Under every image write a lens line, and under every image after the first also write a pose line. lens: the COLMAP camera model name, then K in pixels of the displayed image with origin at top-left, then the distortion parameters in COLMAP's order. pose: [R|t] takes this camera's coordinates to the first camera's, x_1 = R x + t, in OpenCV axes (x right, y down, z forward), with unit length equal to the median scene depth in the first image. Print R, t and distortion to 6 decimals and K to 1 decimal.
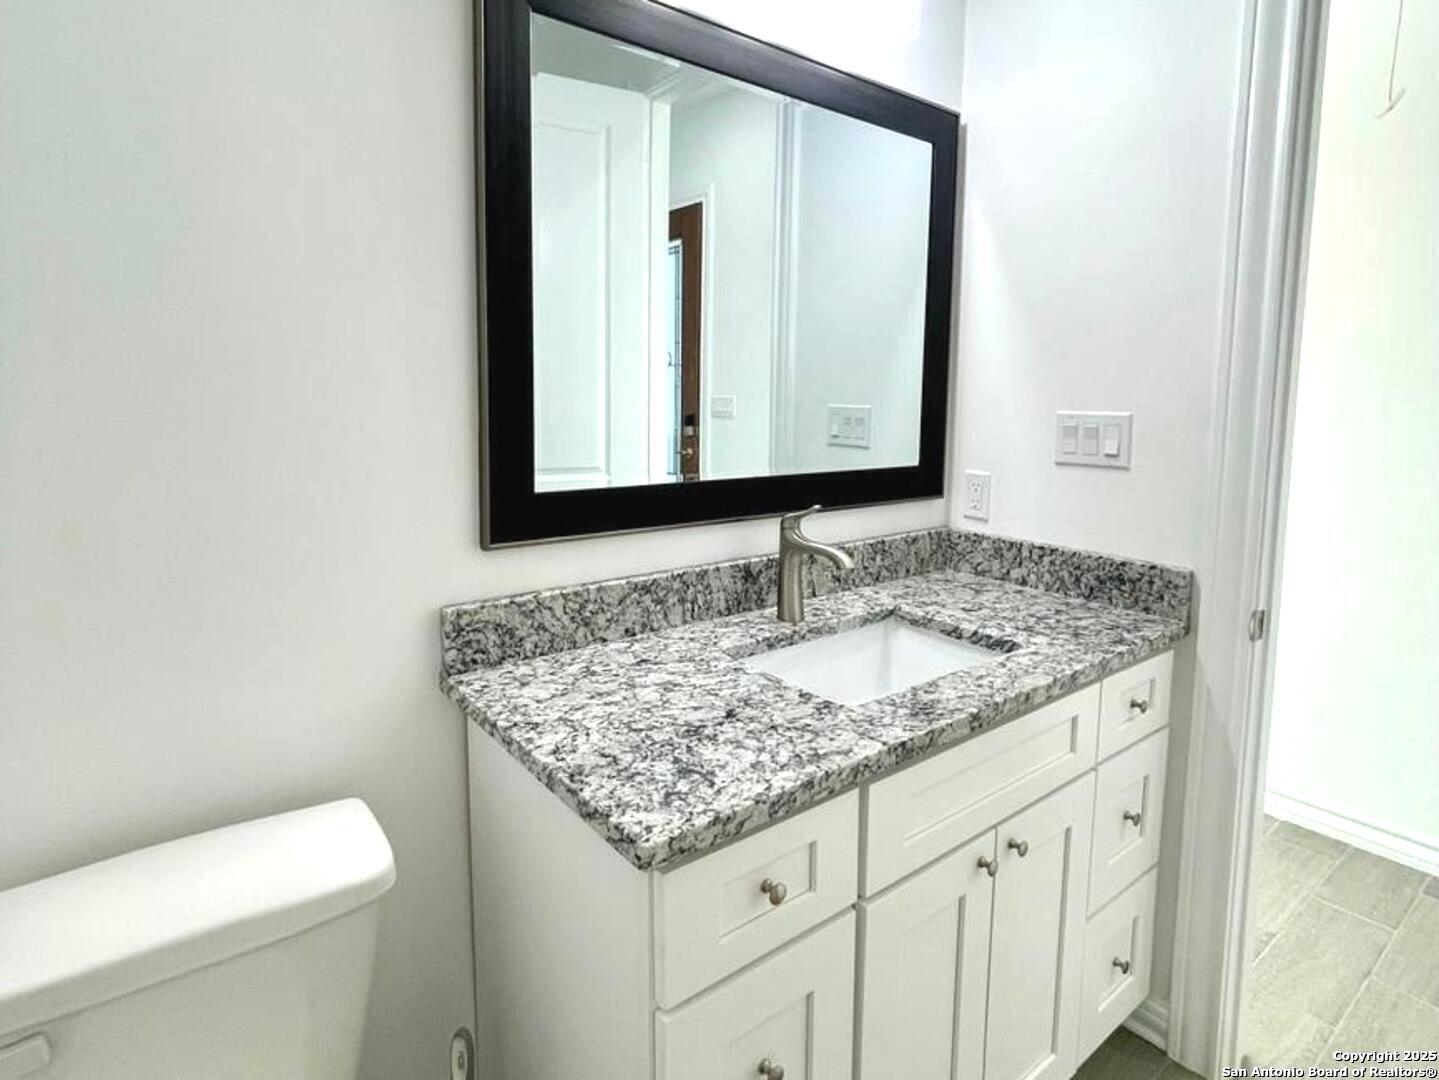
lens RADIAL K [[775.9, 0, 717.6], [0, 775.9, 458.4], [0, 0, 1]] dist [-0.000570, -0.000419]
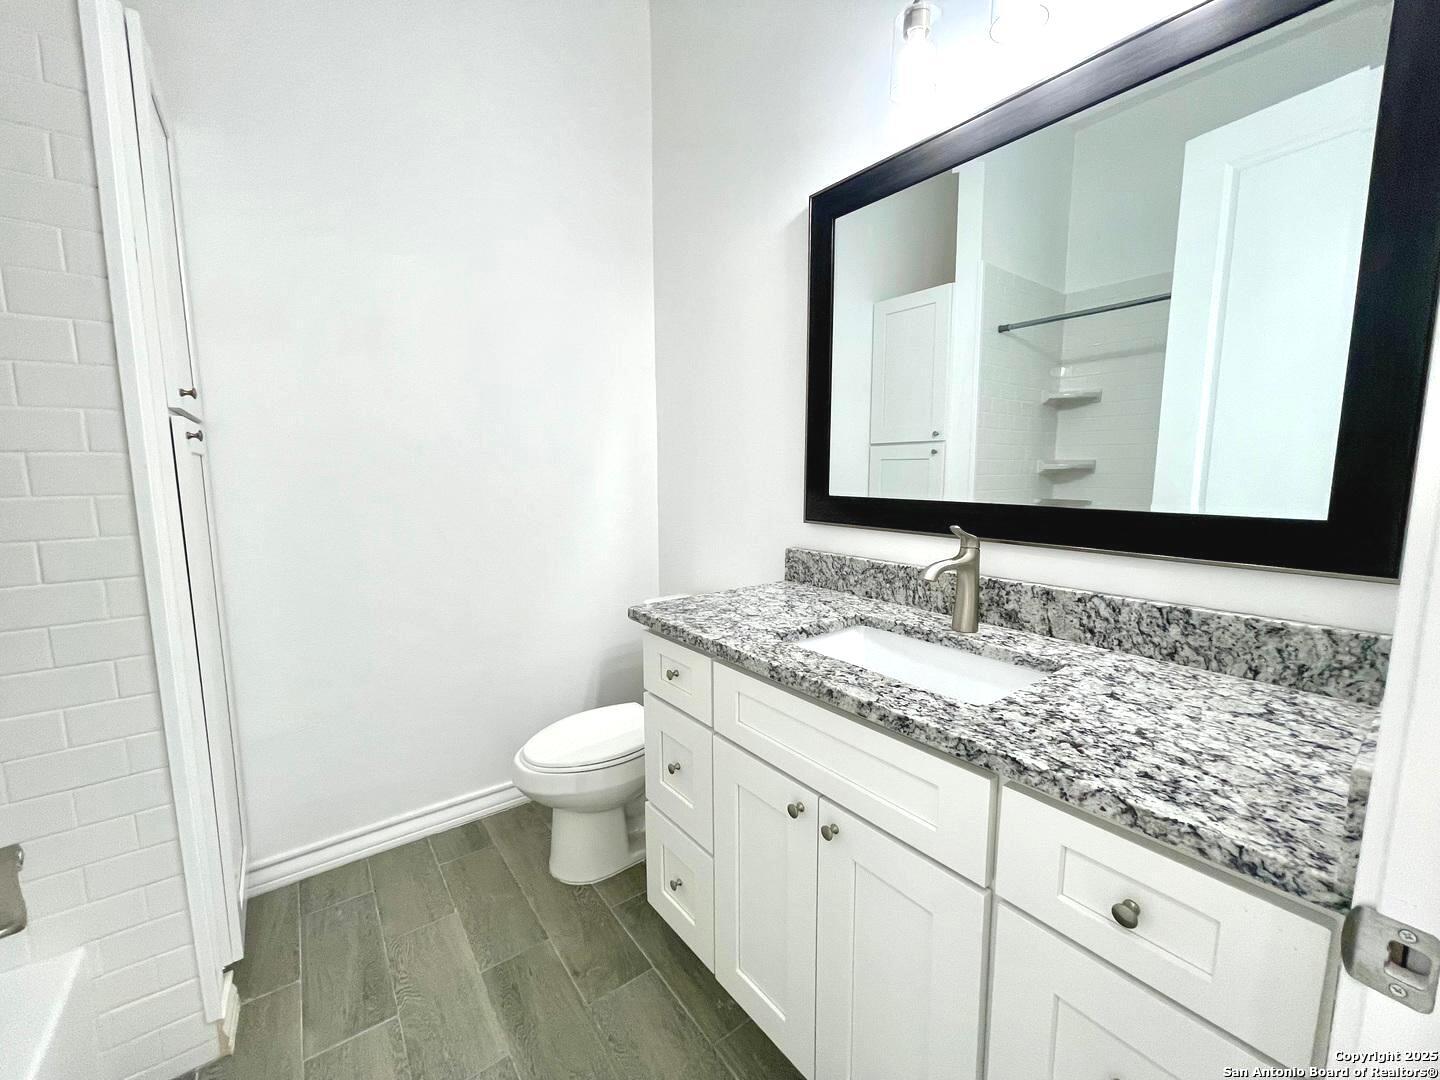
lens RADIAL K [[584.6, 0, 718.0], [0, 584.6, 533.1], [0, 0, 1]] dist [0.000551, -0.000016]
pose [[-0.013646, 0.099290, -0.994965, 0.990862], [-0.080164, 0.991746, 0.100068, 0.015228], [0.996688, 0.081126, -0.005573, 0.692661]]
